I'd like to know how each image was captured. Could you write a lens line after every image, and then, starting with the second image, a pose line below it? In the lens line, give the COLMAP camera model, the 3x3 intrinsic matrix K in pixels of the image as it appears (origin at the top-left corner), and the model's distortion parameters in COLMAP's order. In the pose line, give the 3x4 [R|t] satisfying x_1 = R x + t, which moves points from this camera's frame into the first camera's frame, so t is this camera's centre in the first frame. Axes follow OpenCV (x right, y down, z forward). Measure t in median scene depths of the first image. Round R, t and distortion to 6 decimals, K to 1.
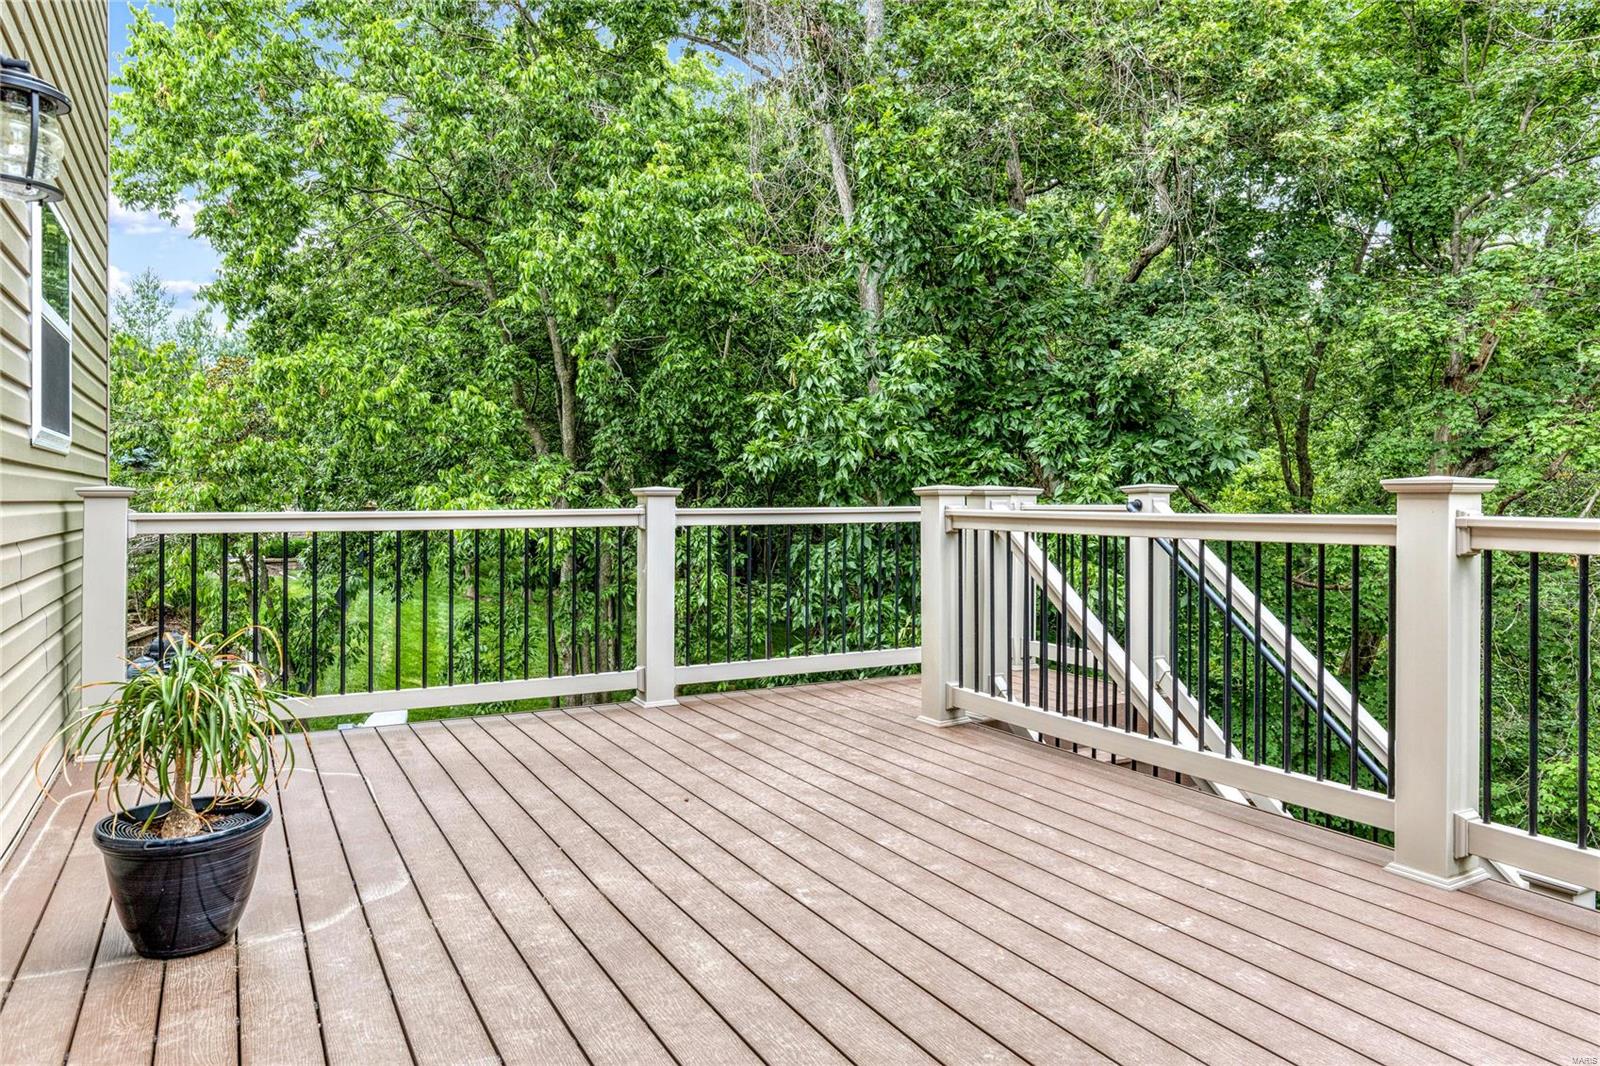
lens RADIAL K [[1101.4, 0, 802.1], [0, 1101.4, 524.6], [0, 0, 1]] dist [0.008103, 0.003727]
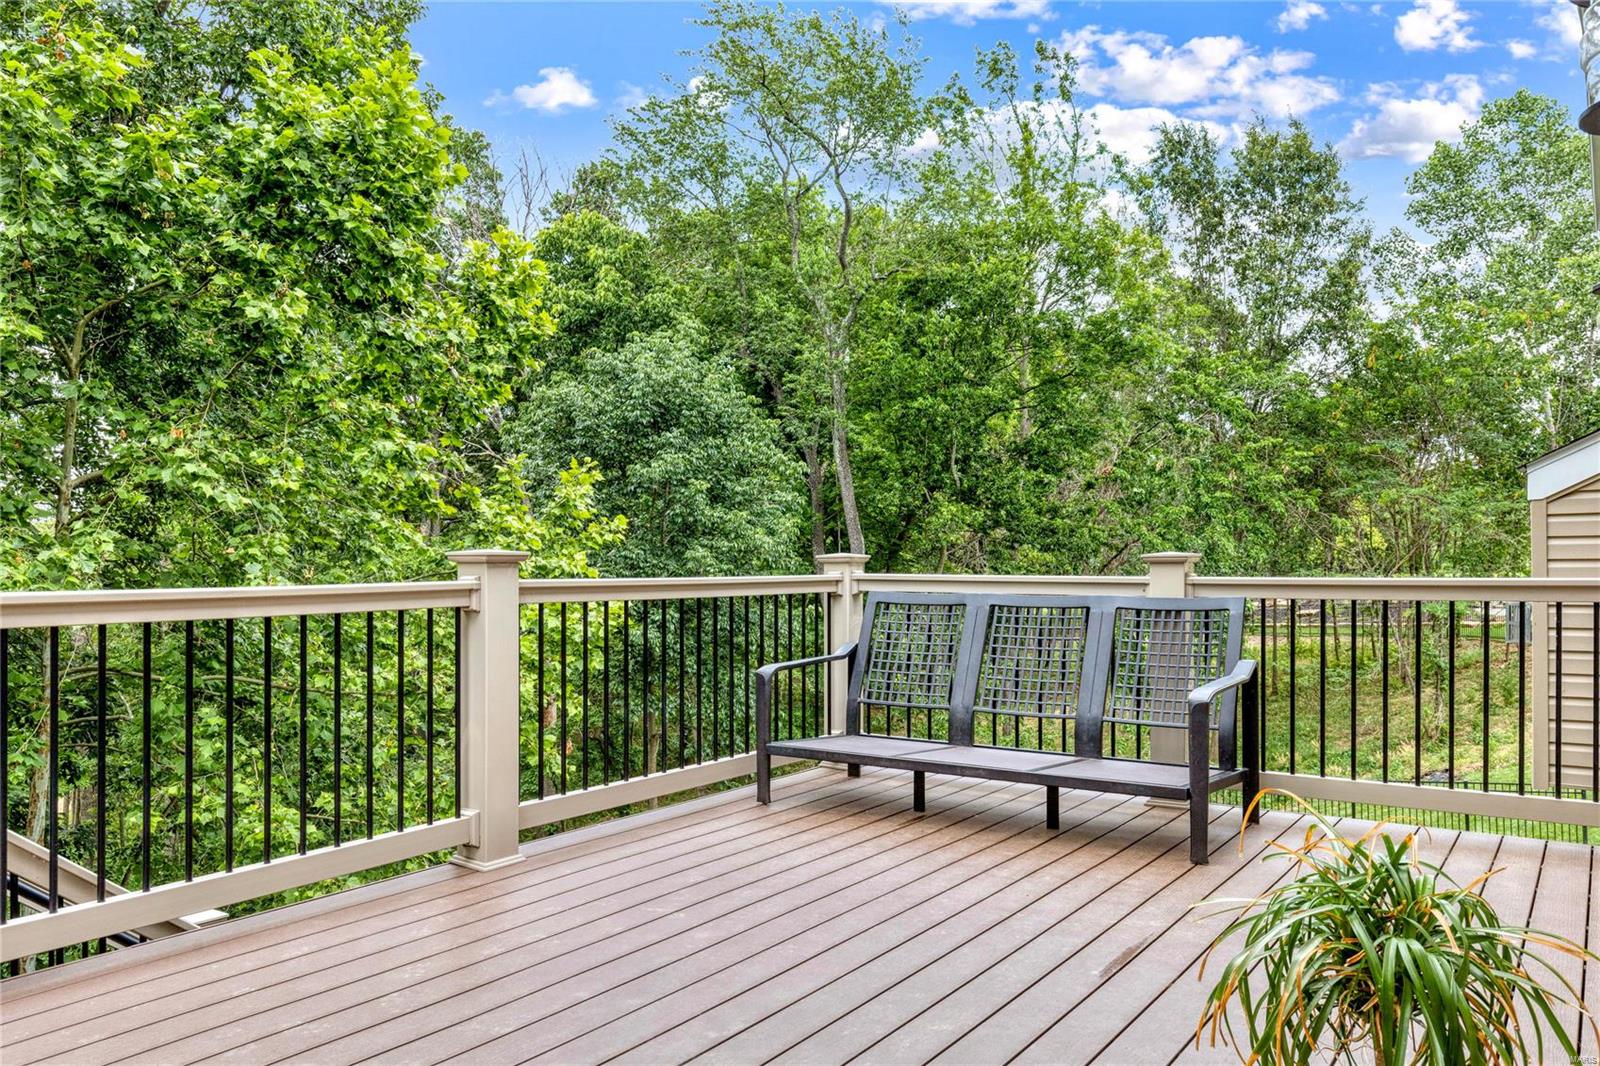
lens RADIAL K [[1190.4, 0, 801.9], [0, 1190.4, 541.3], [0, 0, 1]] dist [-0.009790, -0.004067]
pose [[-0.474727, 0.019961, 0.879907, -0.842658], [0.025194, 0.999641, -0.009084, -0.033658], [-0.879773, 0.017856, -0.475059, 1.373260]]
